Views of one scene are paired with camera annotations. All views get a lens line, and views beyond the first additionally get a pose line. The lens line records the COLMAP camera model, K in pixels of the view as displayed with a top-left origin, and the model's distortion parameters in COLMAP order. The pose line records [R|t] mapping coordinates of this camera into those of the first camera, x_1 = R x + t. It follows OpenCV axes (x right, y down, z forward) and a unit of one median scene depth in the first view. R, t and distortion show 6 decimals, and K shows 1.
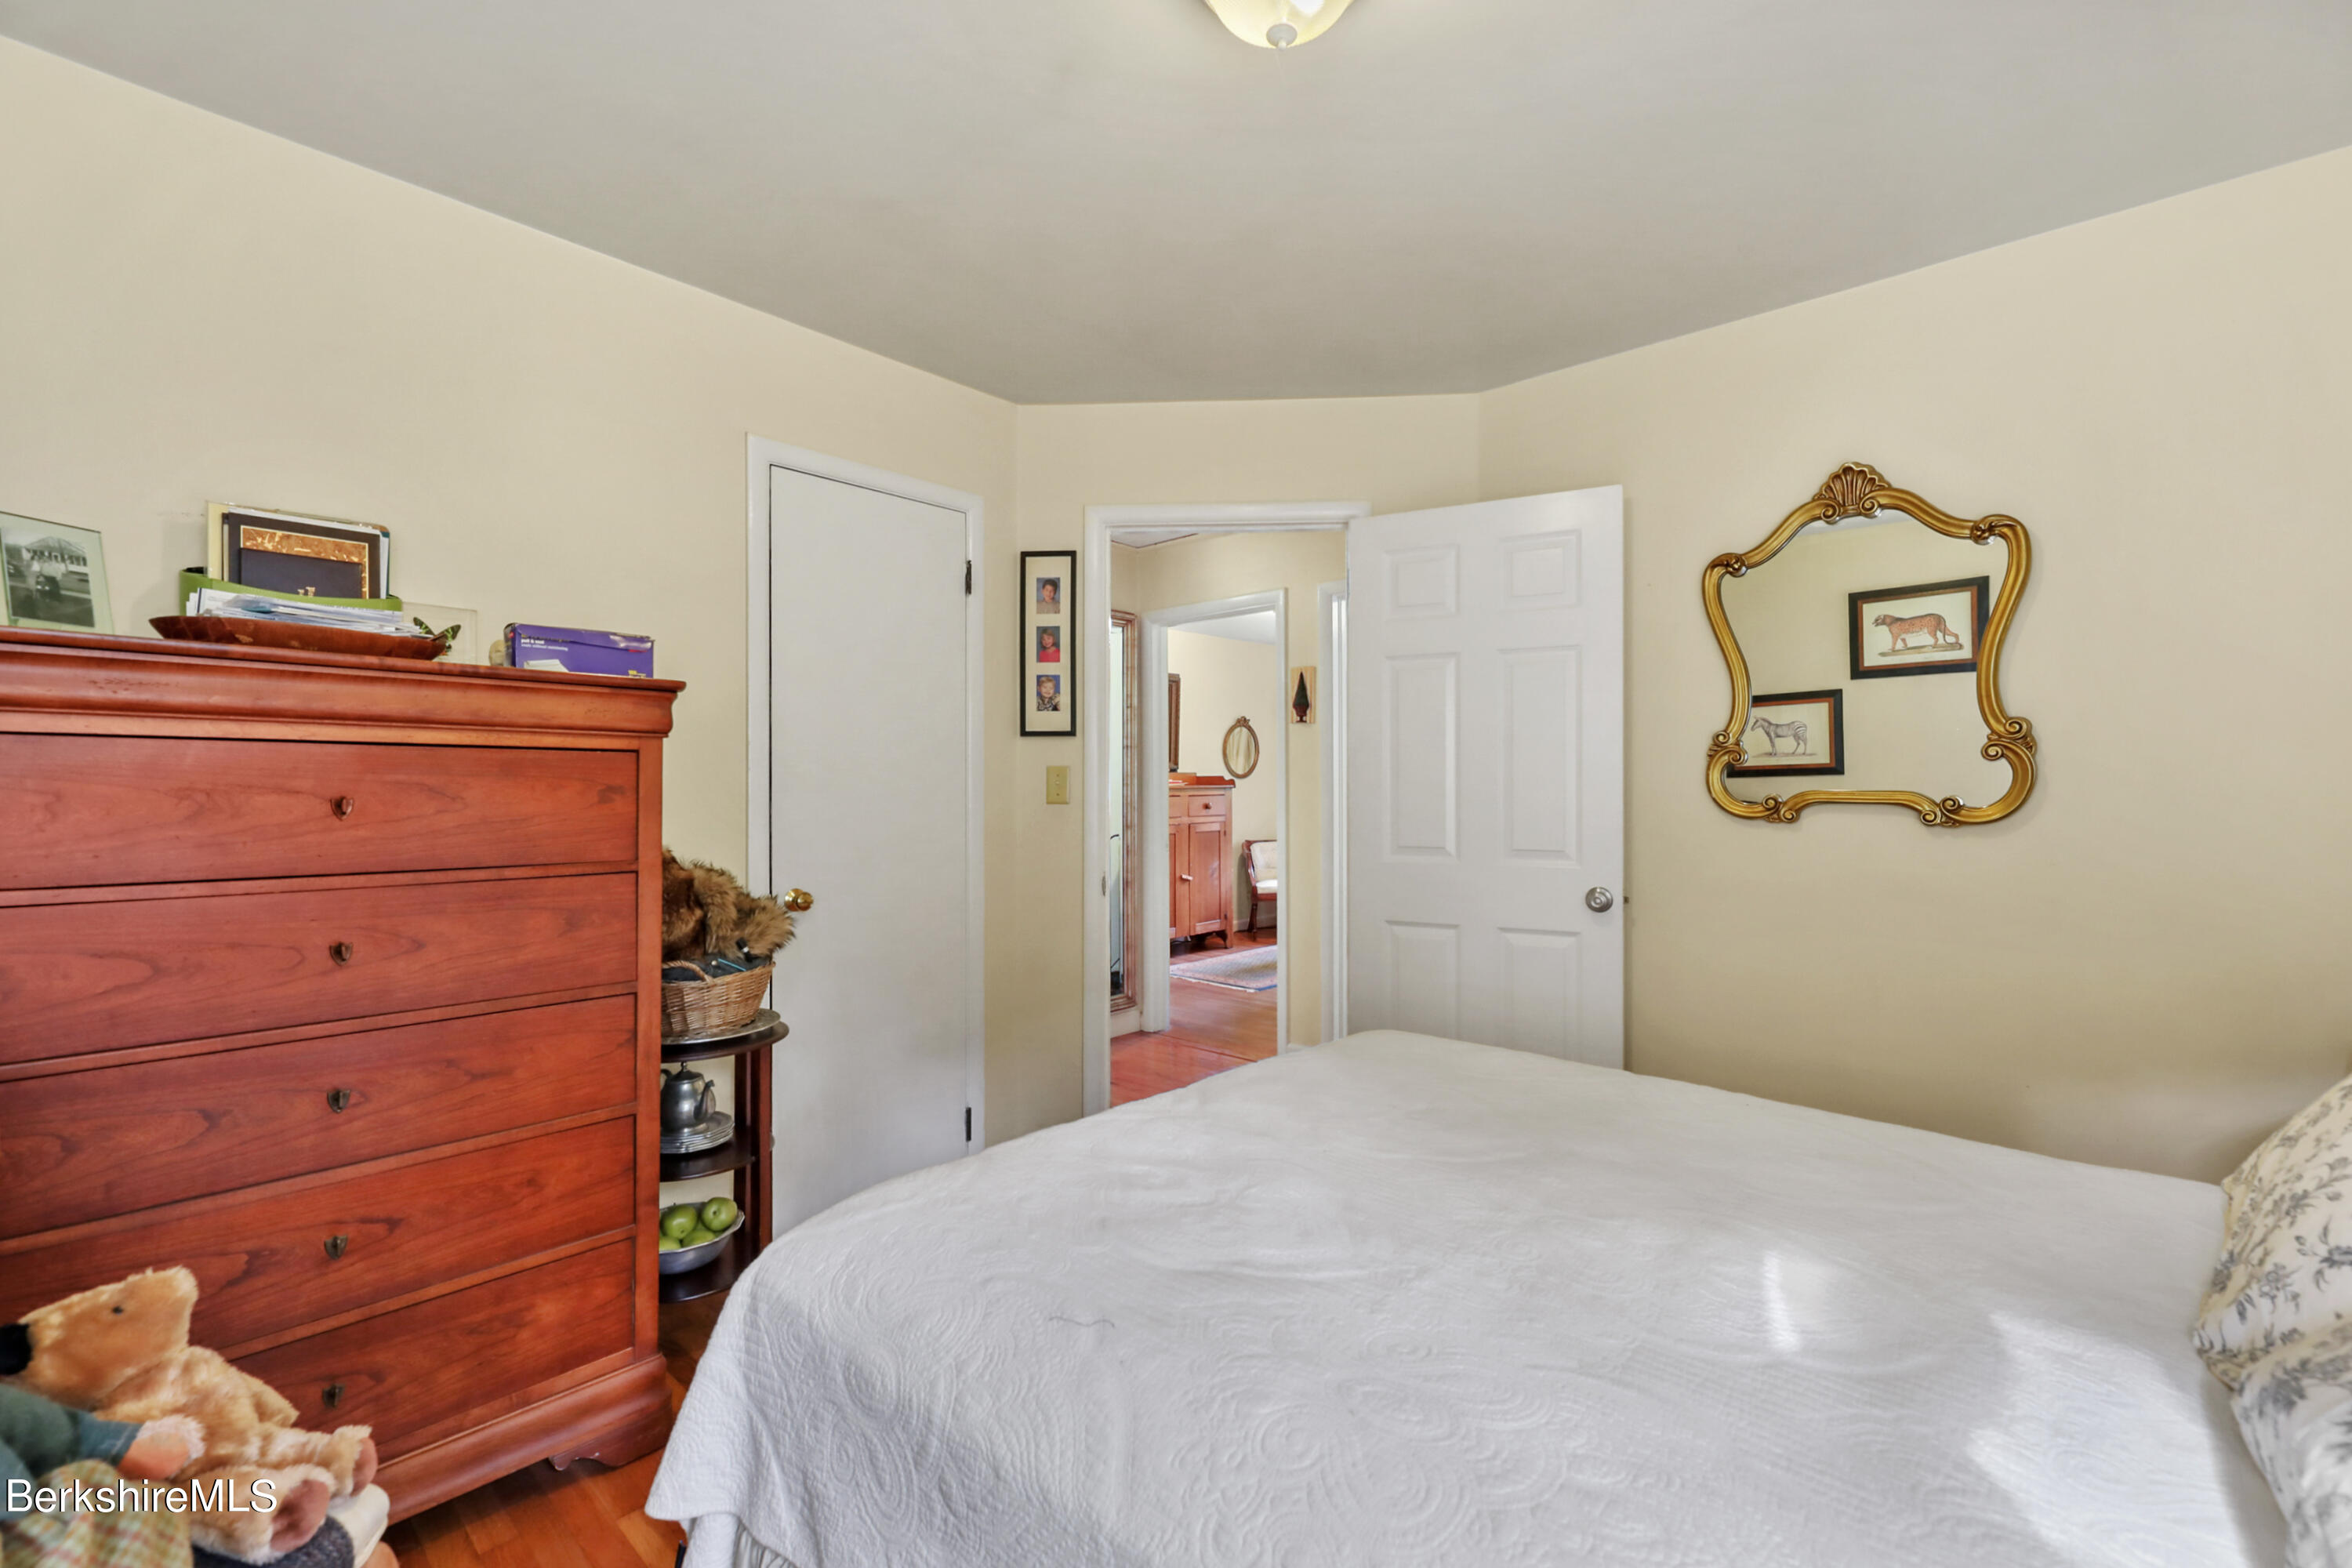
lens RADIAL K [[964.3, 0, 1182.1], [0, 964.3, 787.1], [0, 0, 1]] dist [0.007996, -0.004249]
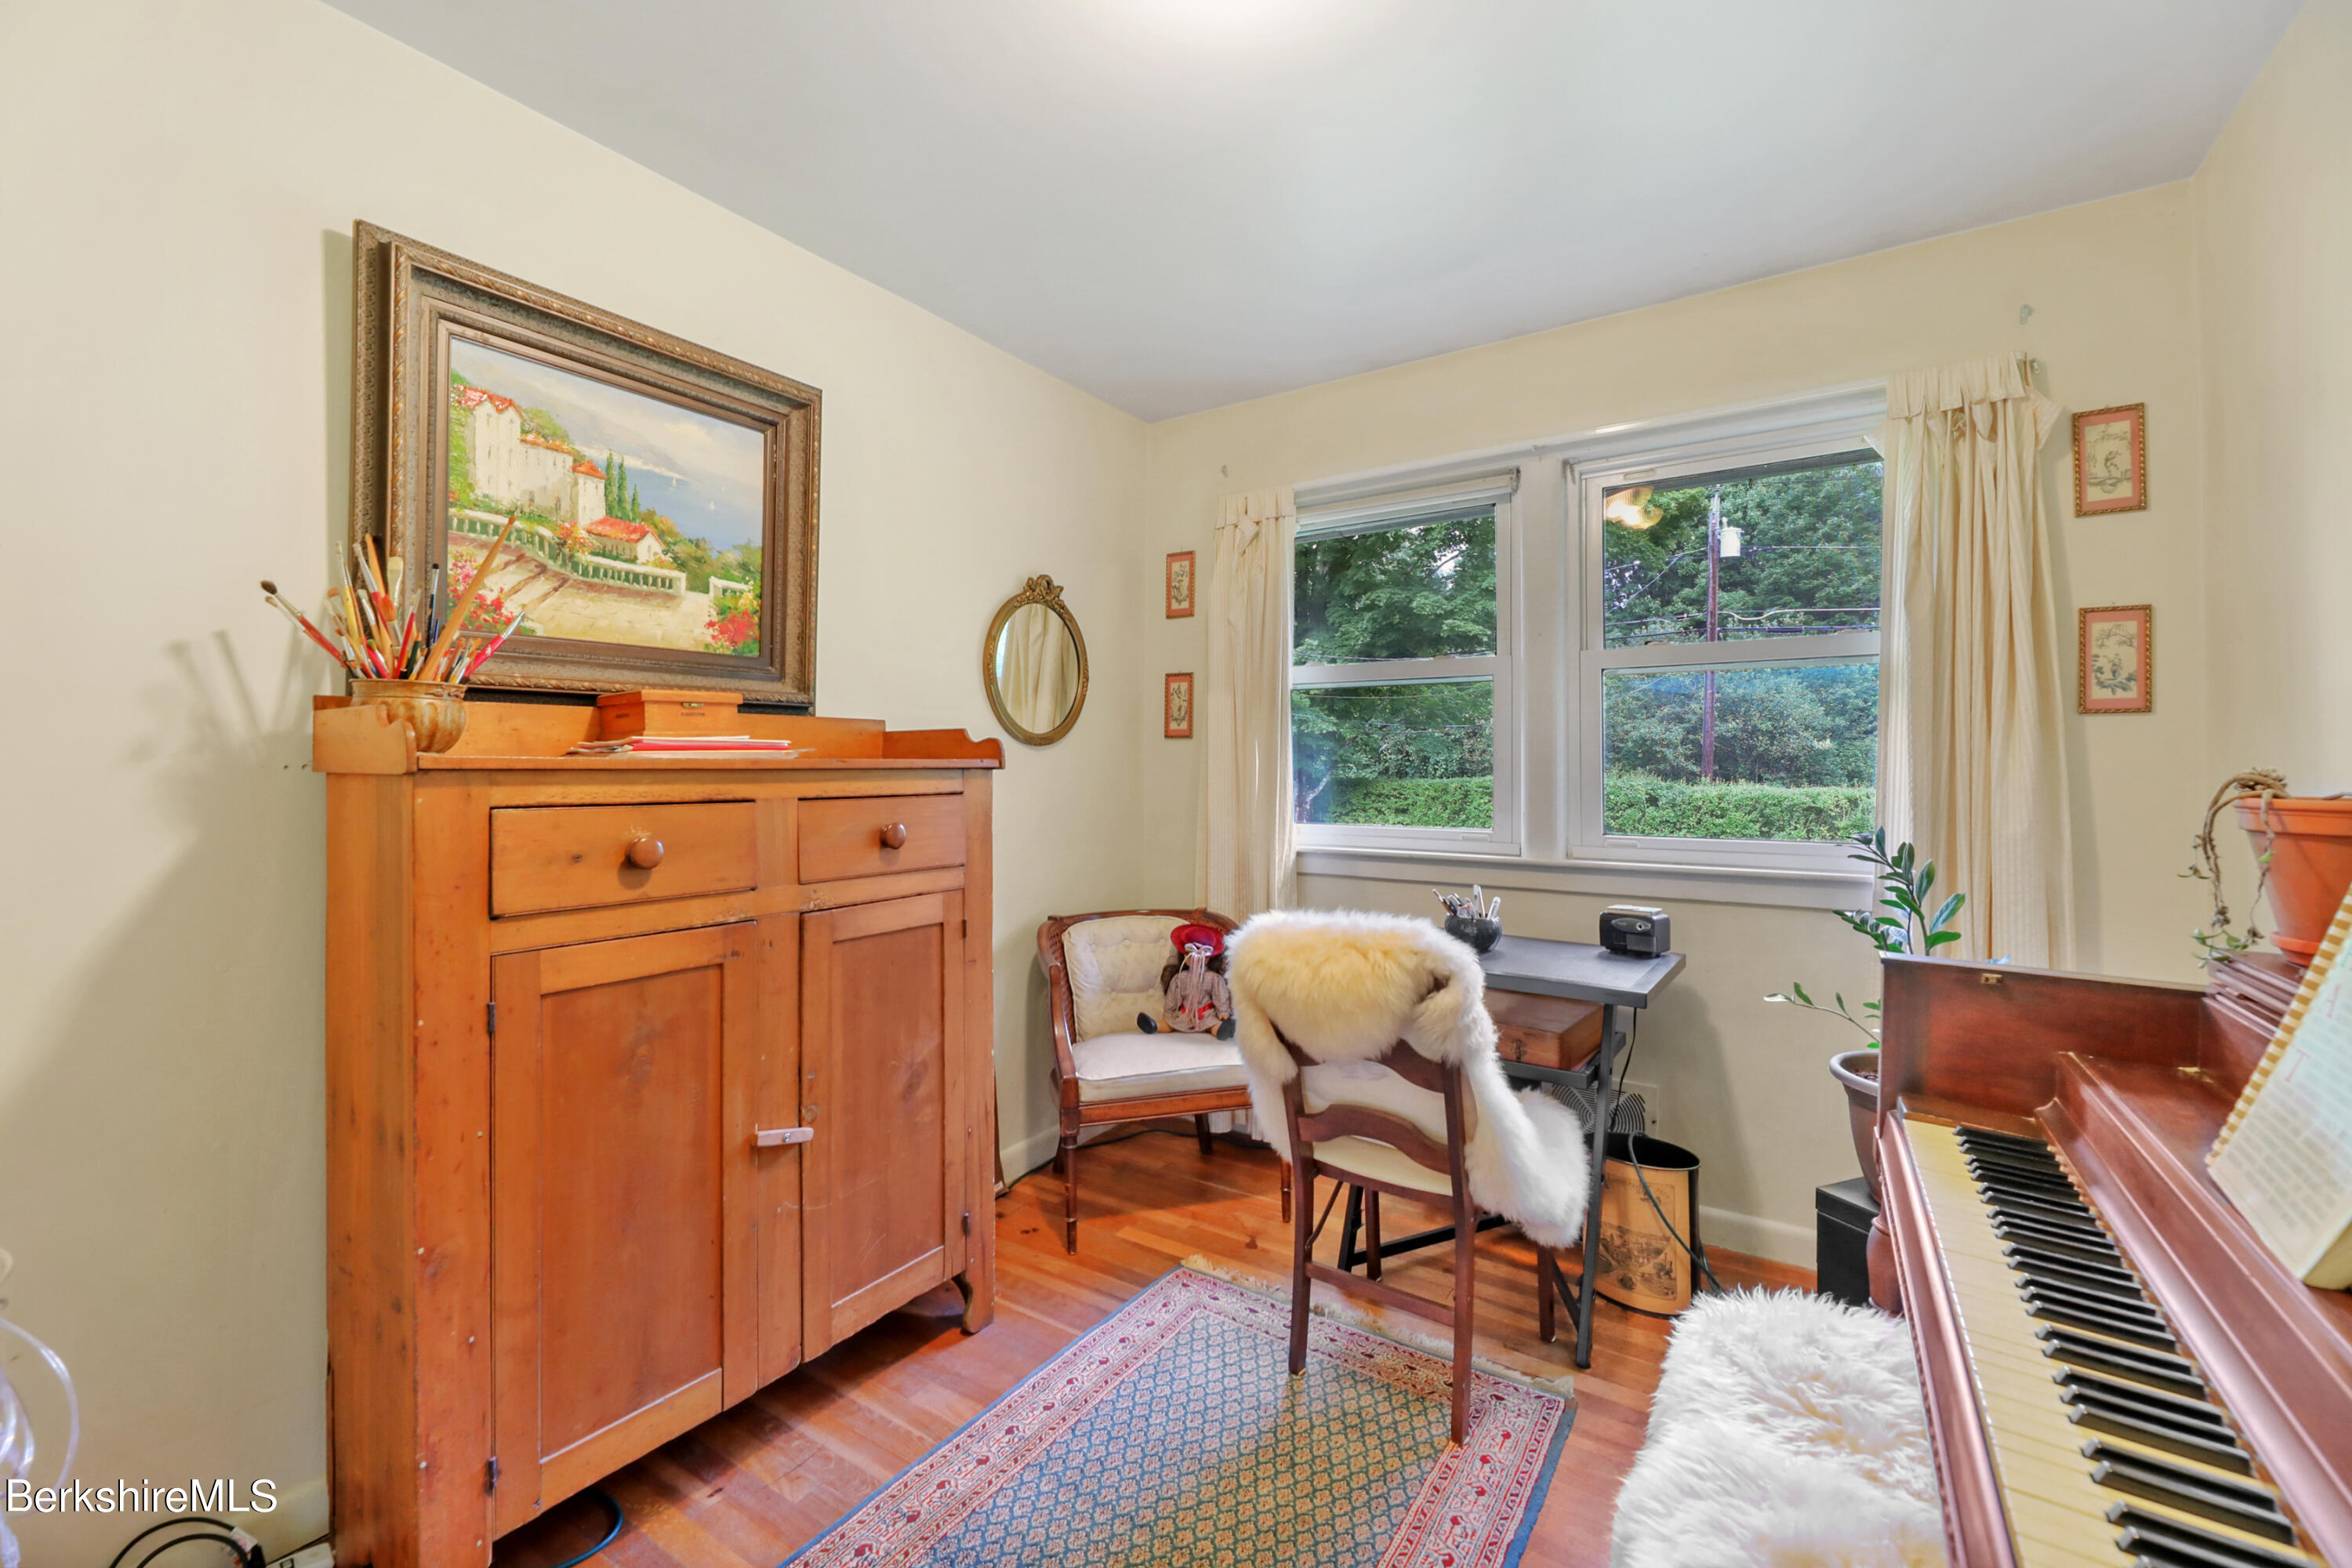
lens RADIAL K [[964.3, 0, 1170.0], [0, 964.3, 774.2], [0, 0, 1]] dist [0.007996, -0.004249]
pose [[0.988019, 0.000812, 0.154329, 0.058075], [-0.001521, 0.999989, 0.004475, 0.001011], [-0.154324, -0.004656, 0.988009, 0.680284]]
